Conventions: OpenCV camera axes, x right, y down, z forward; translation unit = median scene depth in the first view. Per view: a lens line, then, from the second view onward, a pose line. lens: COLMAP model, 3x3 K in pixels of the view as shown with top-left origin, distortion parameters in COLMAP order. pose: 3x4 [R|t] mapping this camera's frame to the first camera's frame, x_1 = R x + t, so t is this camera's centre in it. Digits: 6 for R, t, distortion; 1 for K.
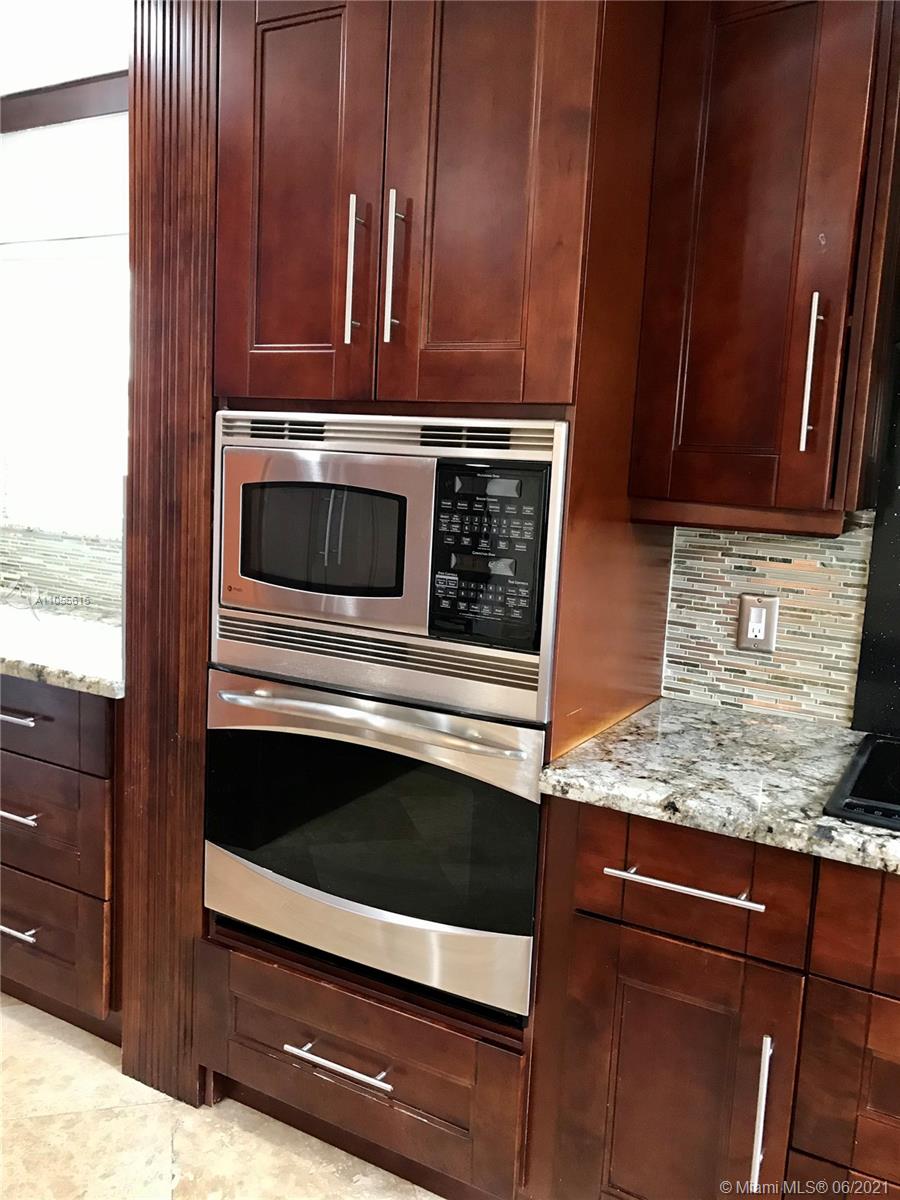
lens RADIAL K [[991.1, 0, 464.0], [0, 991.1, 584.0], [0, 0, 1]] dist [0.044746, -0.057904]
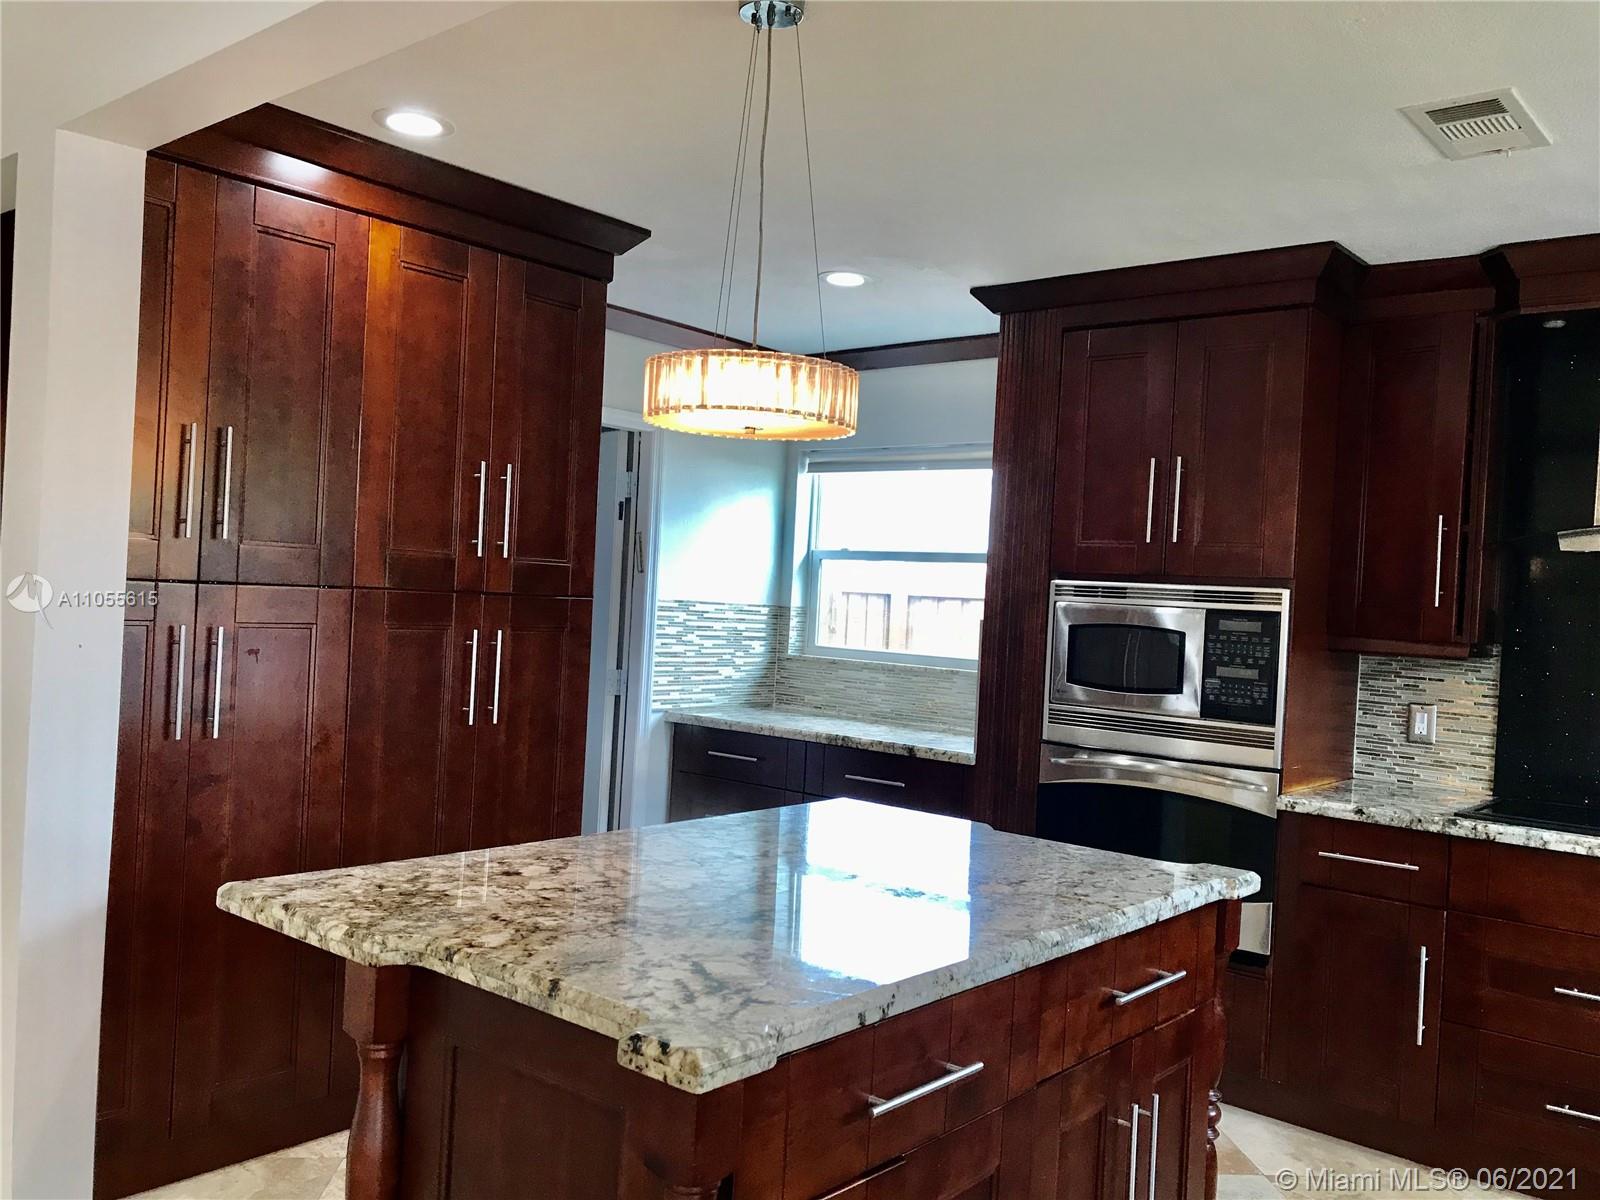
lens RADIAL K [[1321.4, 0, 813.2], [0, 1321.4, 601.9], [0, 0, 1]] dist [0.044746, -0.057904]
pose [[0.982923, 0.004127, -0.183973, -0.266668], [-0.028197, 0.991320, -0.128411, 0.166026], [0.181846, 0.131405, 0.974507, -1.298287]]
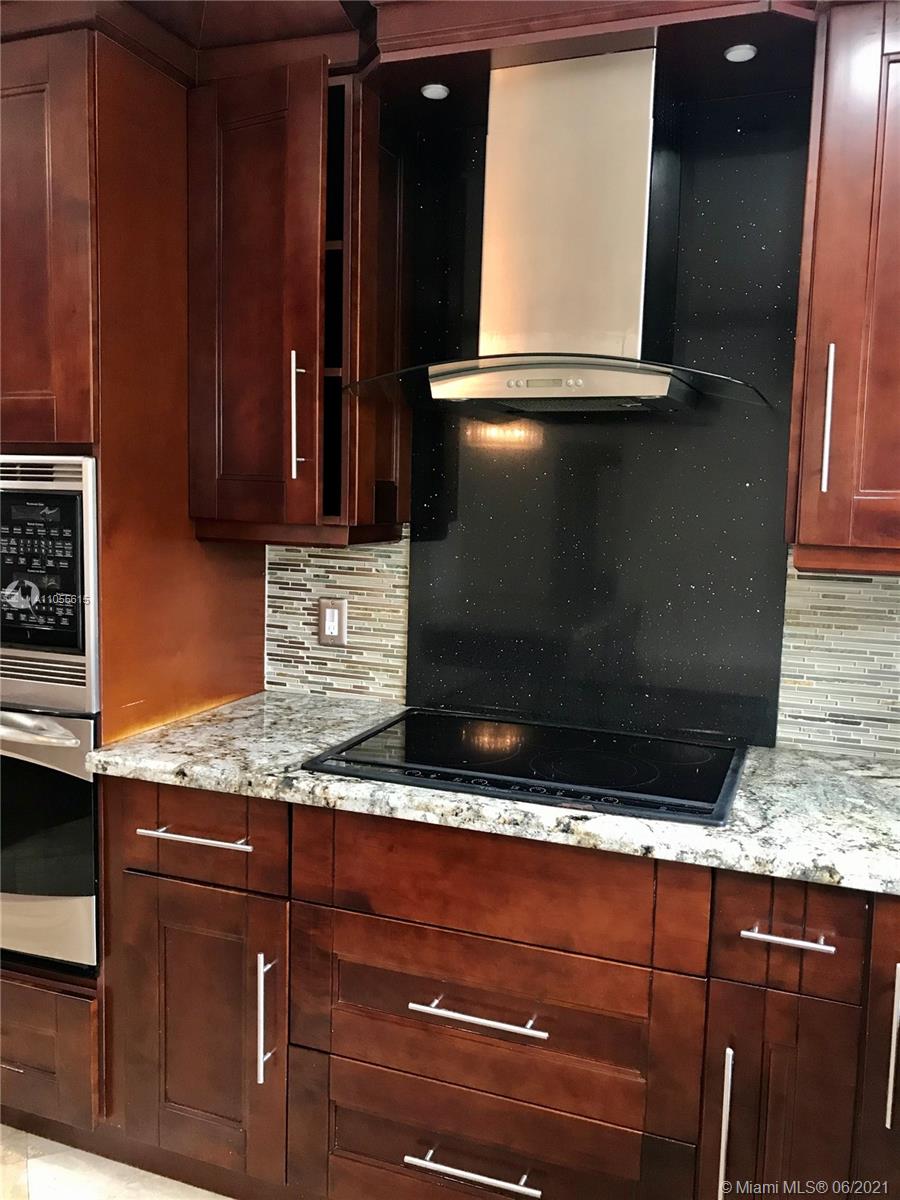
lens RADIAL K [[991.1, 0, 475.9], [0, 991.1, 584.0], [0, 0, 1]] dist [0.044746, -0.057904]
pose [[0.988109, -0.040278, 0.148386, 0.349941], [0.043520, 0.998878, -0.018669, 0.028464], [-0.147467, 0.024905, 0.988753, -0.232370]]
